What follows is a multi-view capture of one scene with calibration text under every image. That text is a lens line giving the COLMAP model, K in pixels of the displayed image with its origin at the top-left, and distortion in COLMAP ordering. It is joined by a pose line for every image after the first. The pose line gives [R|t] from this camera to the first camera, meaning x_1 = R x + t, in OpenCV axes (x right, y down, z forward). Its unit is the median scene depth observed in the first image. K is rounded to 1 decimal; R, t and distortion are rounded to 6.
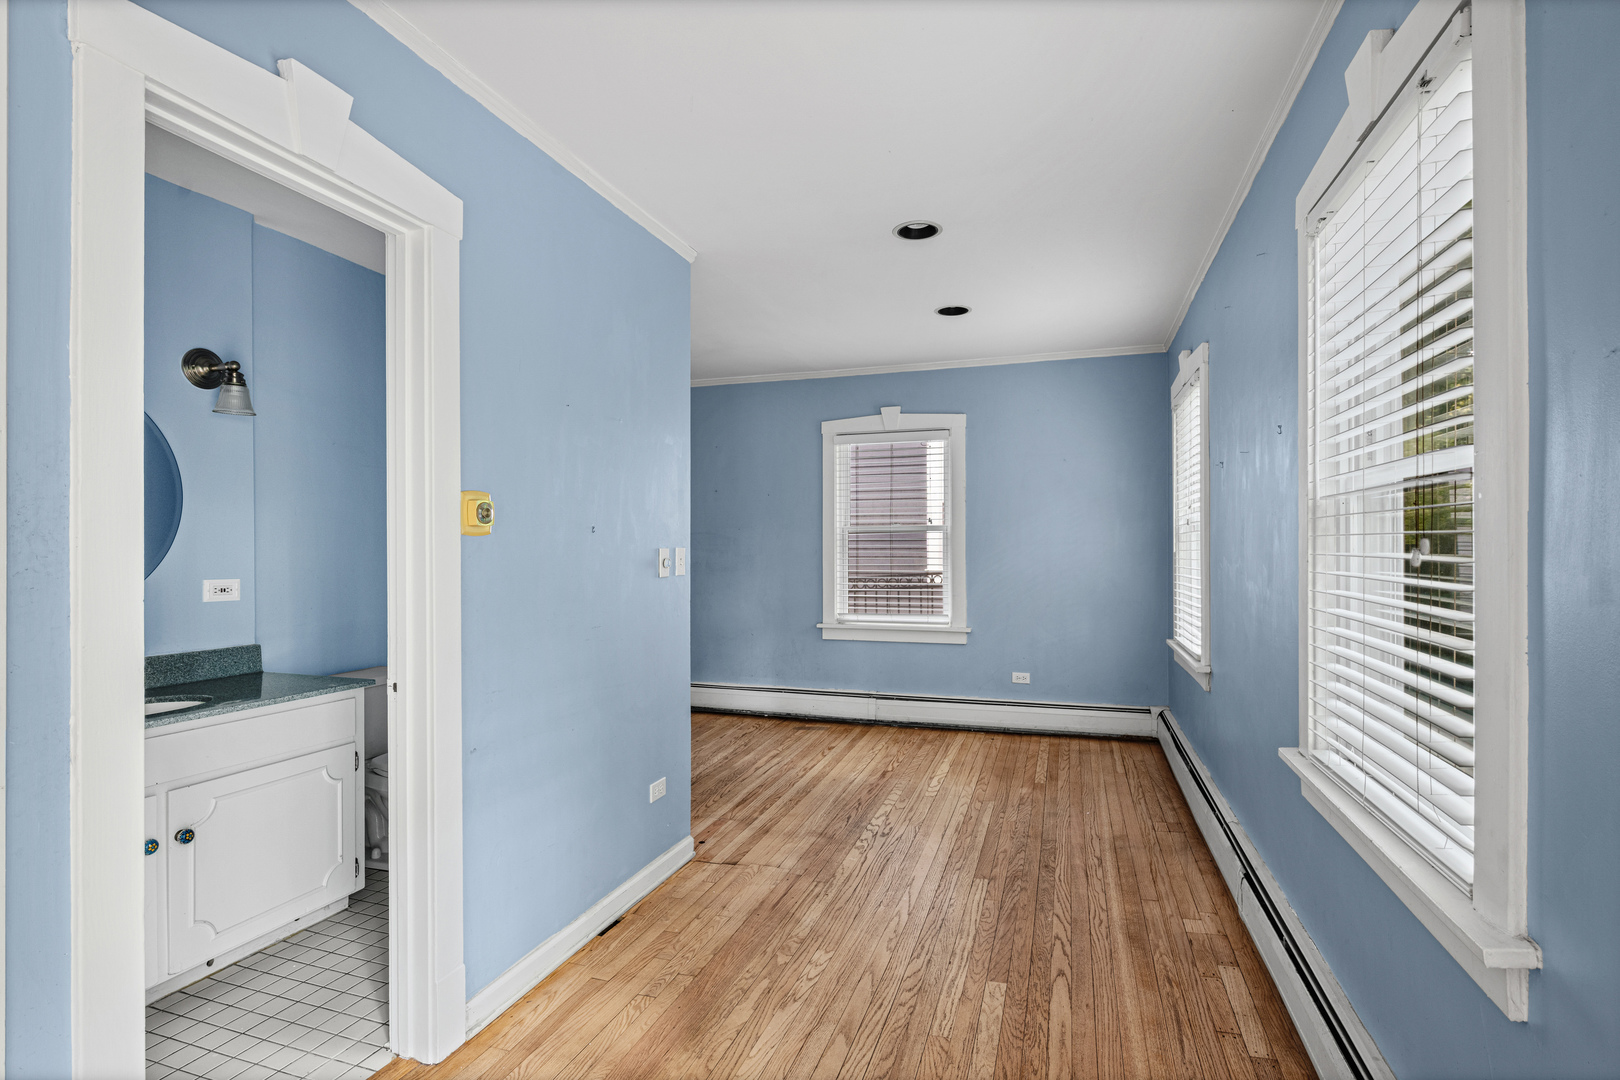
lens RADIAL K [[772.7, 0, 819.7], [0, 772.7, 541.9], [0, 0, 1]] dist [0.005331, 0.000452]
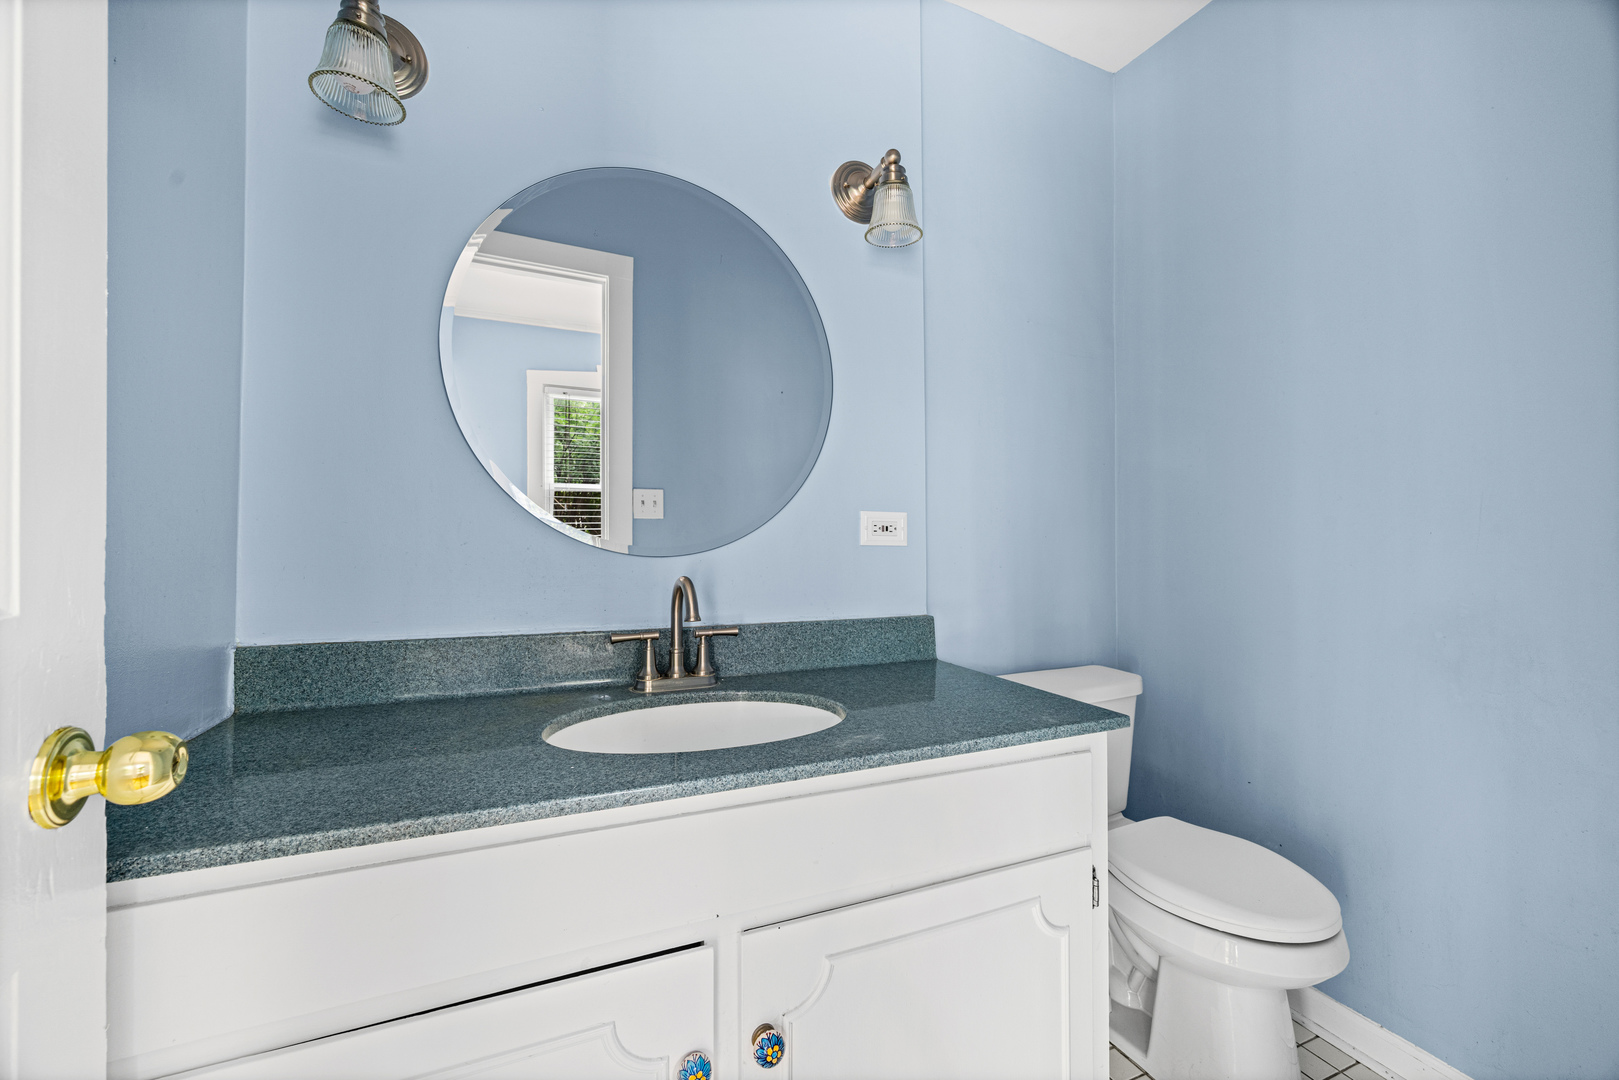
lens RADIAL K [[638.7, 0, 817.2], [0, 638.7, 539.3], [0, 0, 1]] dist [-0.000588, 0.000574]
pose [[0.666074, -0.007318, -0.745850, -0.420634], [0.002731, 0.999969, -0.007373, 0.077772], [0.745880, 0.002874, 0.666074, 0.619879]]
